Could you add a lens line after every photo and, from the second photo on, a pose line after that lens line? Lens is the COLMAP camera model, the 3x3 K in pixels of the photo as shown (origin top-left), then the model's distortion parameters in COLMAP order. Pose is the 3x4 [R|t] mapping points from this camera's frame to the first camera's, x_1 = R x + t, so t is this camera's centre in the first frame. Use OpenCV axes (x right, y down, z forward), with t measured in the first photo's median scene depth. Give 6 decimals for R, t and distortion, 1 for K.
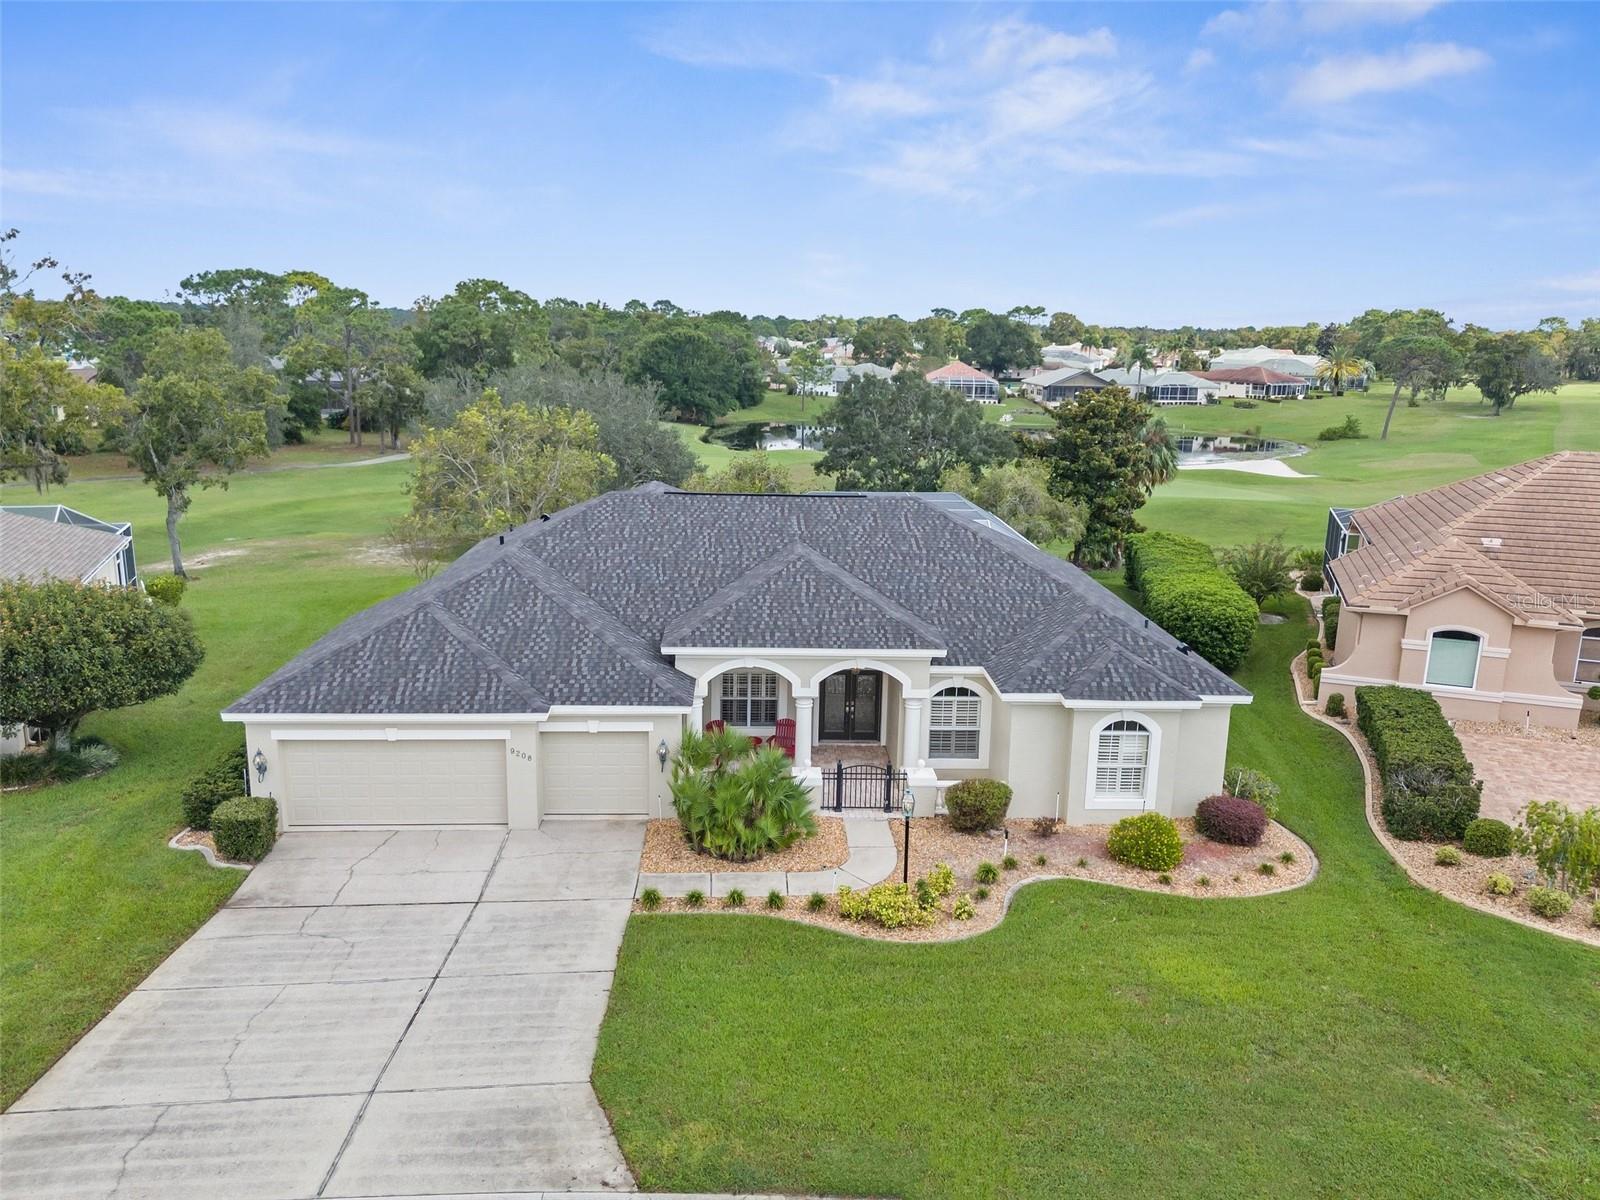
lens RADIAL K [[1177.3, 0, 802.4], [0, 1177.3, 603.9], [0, 0, 1]] dist [0.061125, -0.049071]
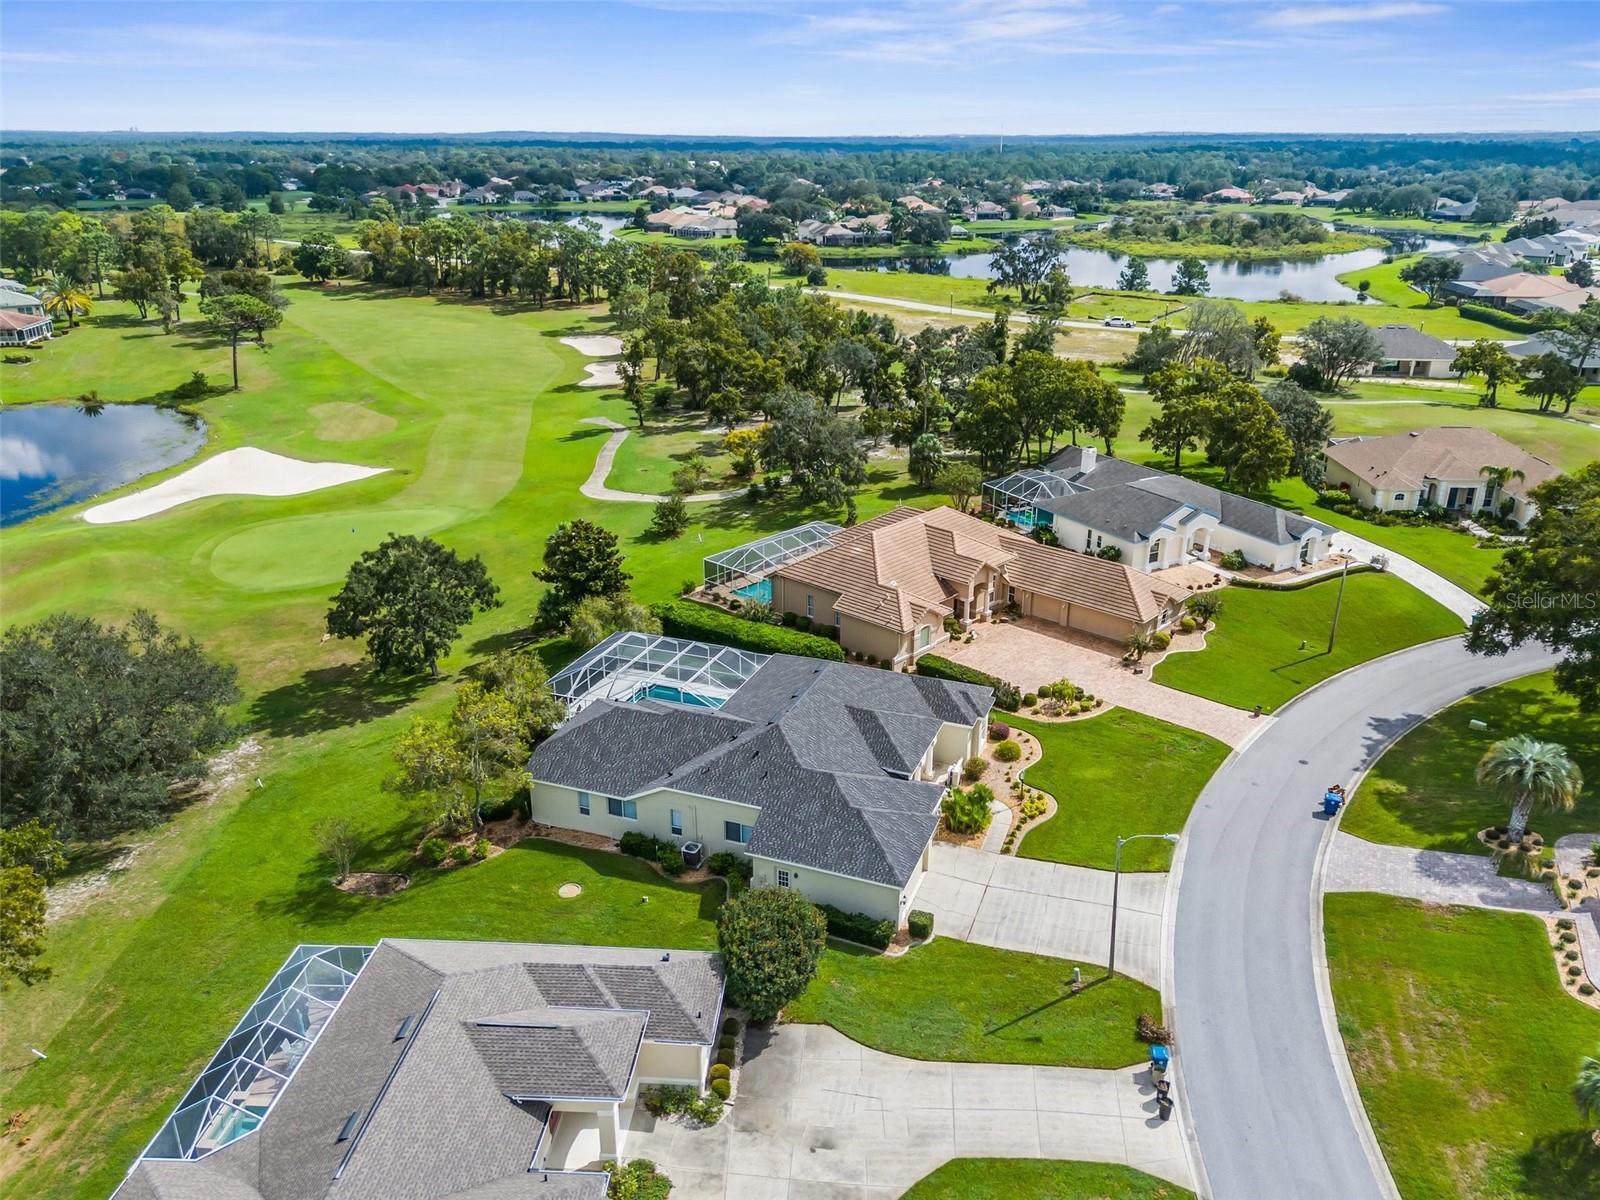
lens RADIAL K [[1177.3, 0, 807.6], [0, 1177.3, 594.6], [0, 0, 1]] dist [0.061125, -0.049071]
pose [[0.400545, -0.349654, 0.846939, -2.056432], [0.216853, 0.934241, 0.283139, -1.002086], [-0.890246, 0.070251, 0.450029, 0.100914]]
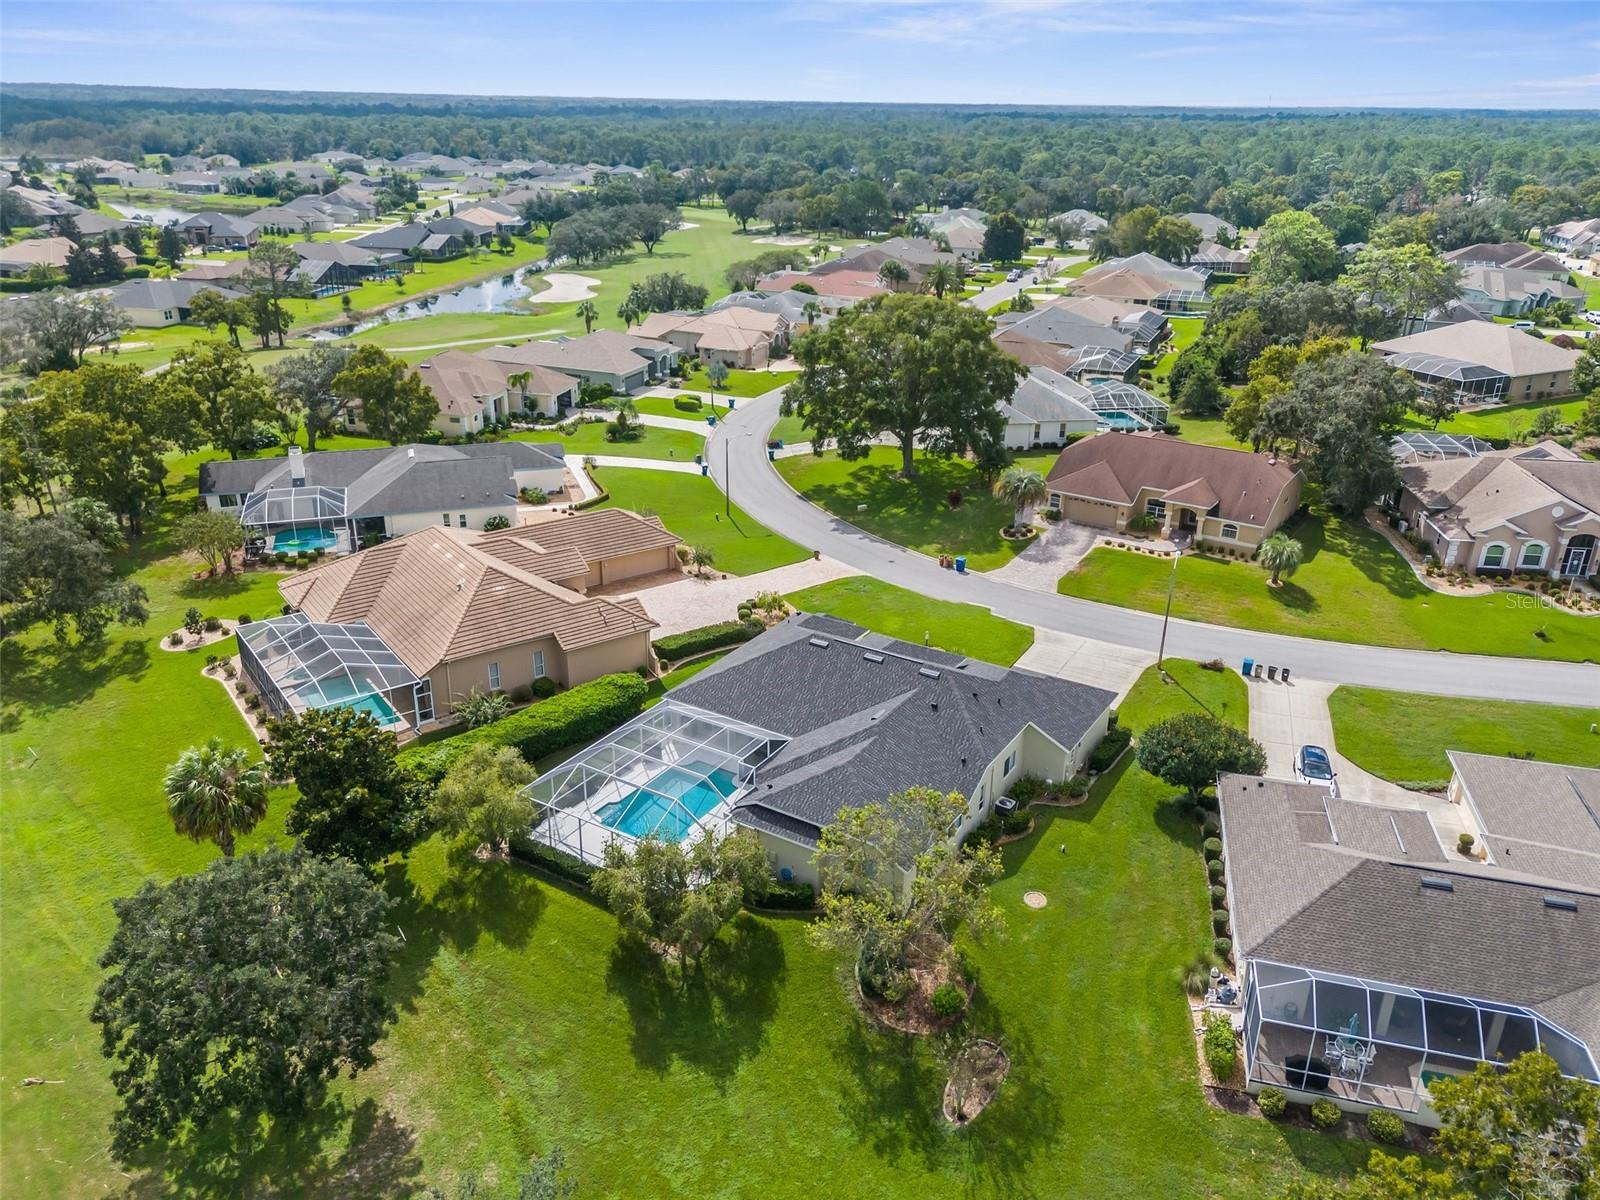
lens RADIAL K [[1177.3, 0, 787.5], [0, 1177.3, 556.3], [0, 0, 1]] dist [0.061125, -0.049071]
pose [[-0.816200, -0.236355, 0.527213, -1.158052], [0.104212, 0.837308, 0.536708, -1.661649], [-0.568293, 0.493004, -0.658780, 2.899057]]
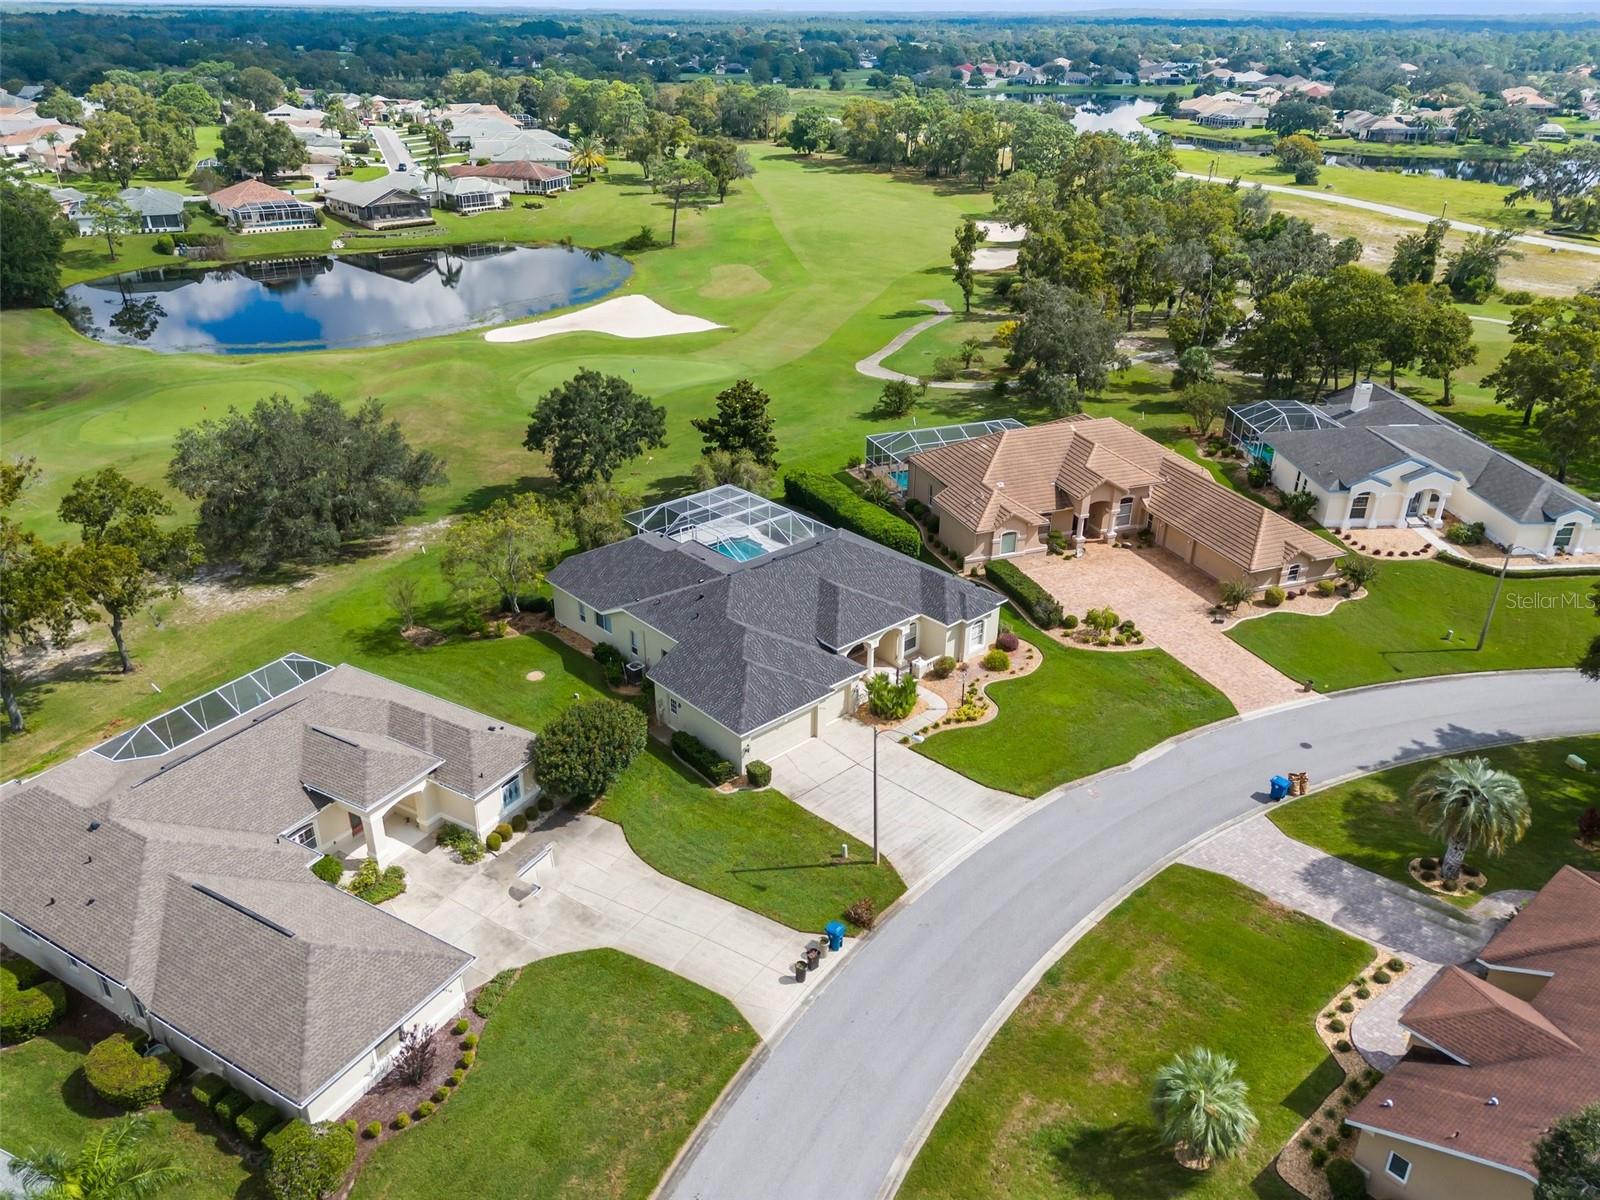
lens RADIAL K [[1177.3, 0, 806.8], [0, 1177.3, 602.6], [0, 0, 1]] dist [0.061125, -0.049071]
pose [[0.769471, -0.297054, 0.565396, -1.506937], [0.153069, 0.945228, 0.288296, -0.760269], [-0.620068, -0.135291, 0.772795, -0.824783]]
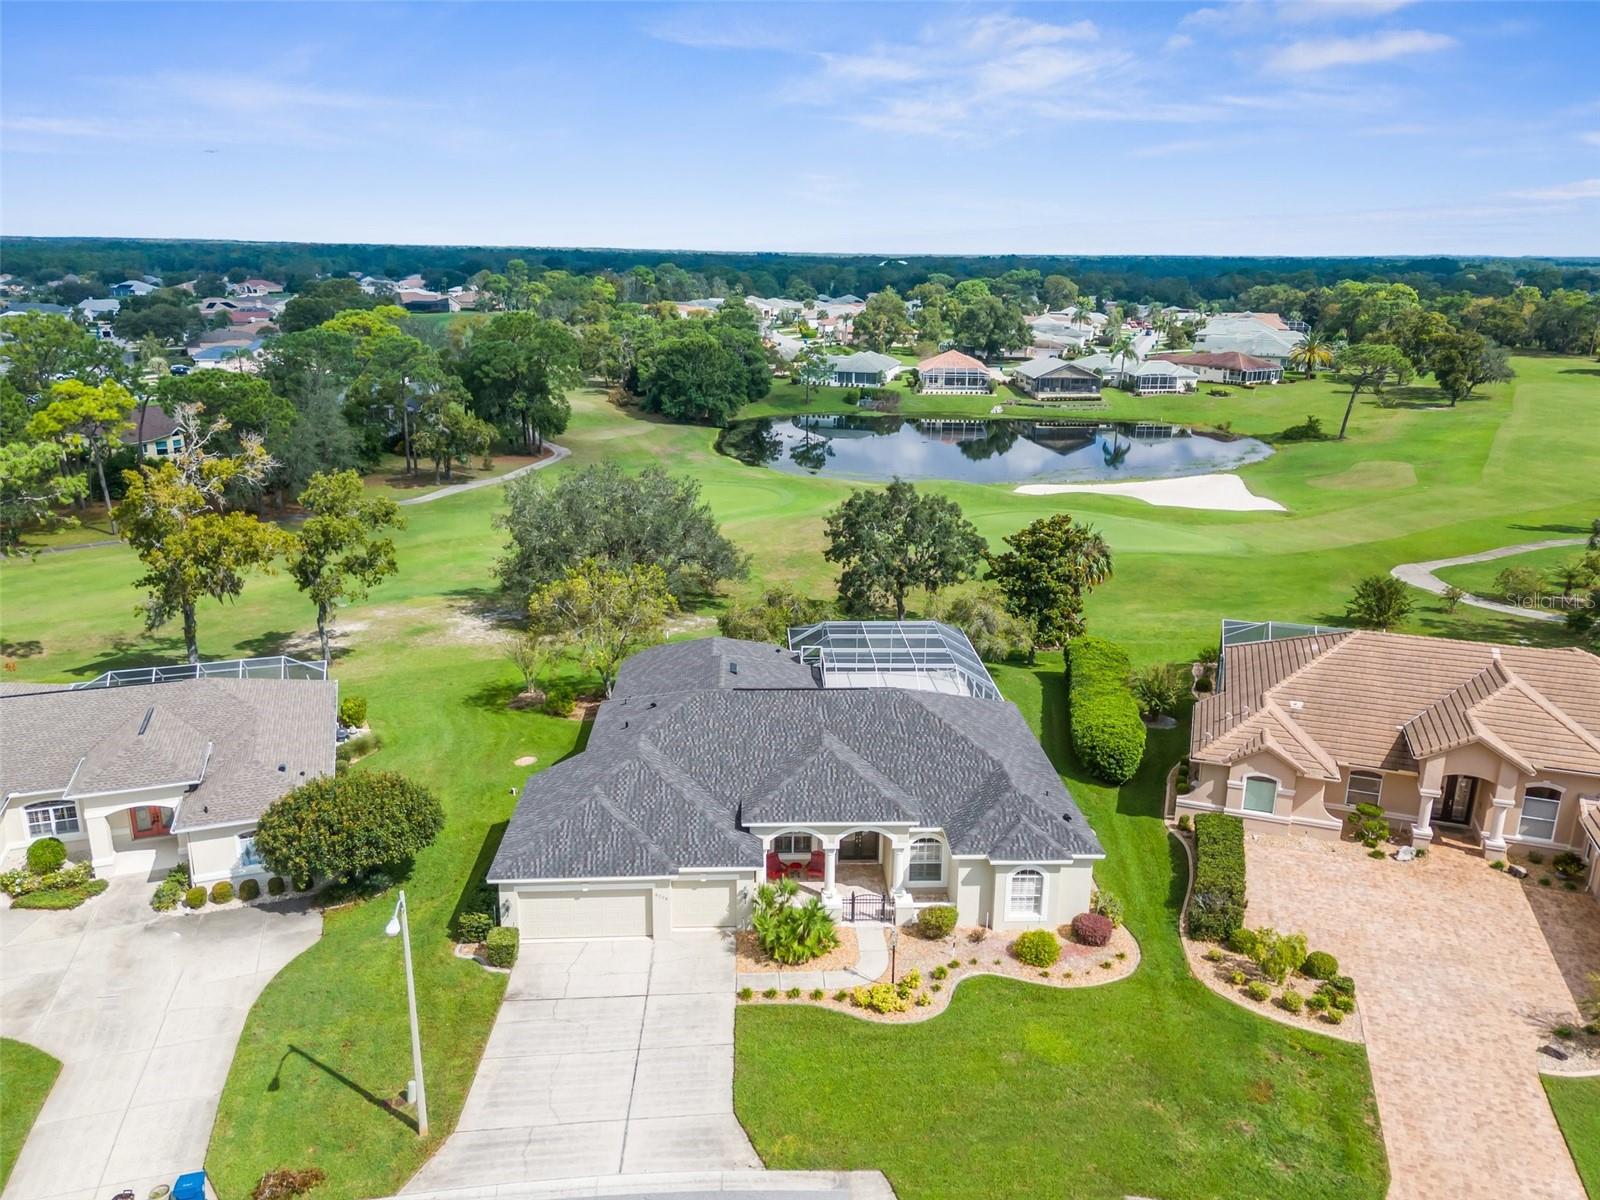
lens RADIAL K [[1177.3, 0, 802.3], [0, 1177.3, 594.0], [0, 0, 1]] dist [0.061125, -0.049071]
pose [[0.999959, -0.008955, -0.000946, -0.032729], [0.008991, 0.998675, 0.050660, -0.356250], [0.000491, -0.050666, 0.998716, -0.596639]]
